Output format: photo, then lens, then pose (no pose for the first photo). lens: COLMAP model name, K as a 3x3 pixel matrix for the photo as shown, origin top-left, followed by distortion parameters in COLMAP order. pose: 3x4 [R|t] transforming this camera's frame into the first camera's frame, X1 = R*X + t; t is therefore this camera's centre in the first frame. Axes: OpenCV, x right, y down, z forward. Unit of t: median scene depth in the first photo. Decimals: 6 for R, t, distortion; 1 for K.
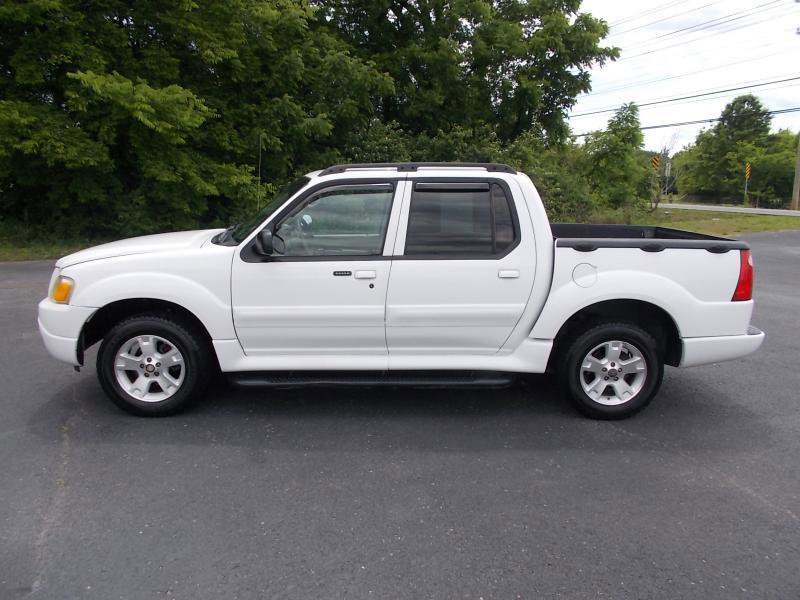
lens RADIAL K [[610.2, 0, 402.3], [0, 610.2, 309.3], [0, 0, 1]] dist [-0.010887, -0.009926]
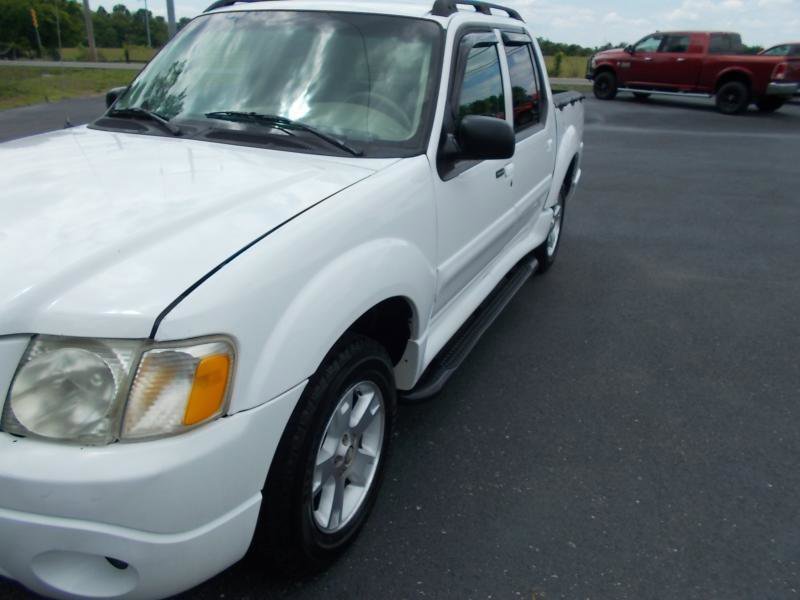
lens RADIAL K [[618.1, 0, 396.5], [0, 618.1, 297.9], [0, 0, 1]] dist [0.000271, -0.014909]
pose [[0.442804, -0.334656, 0.831824, -0.716646], [0.163840, 0.942314, 0.291892, -0.137485], [-0.881522, 0.007035, 0.472090, 0.722661]]
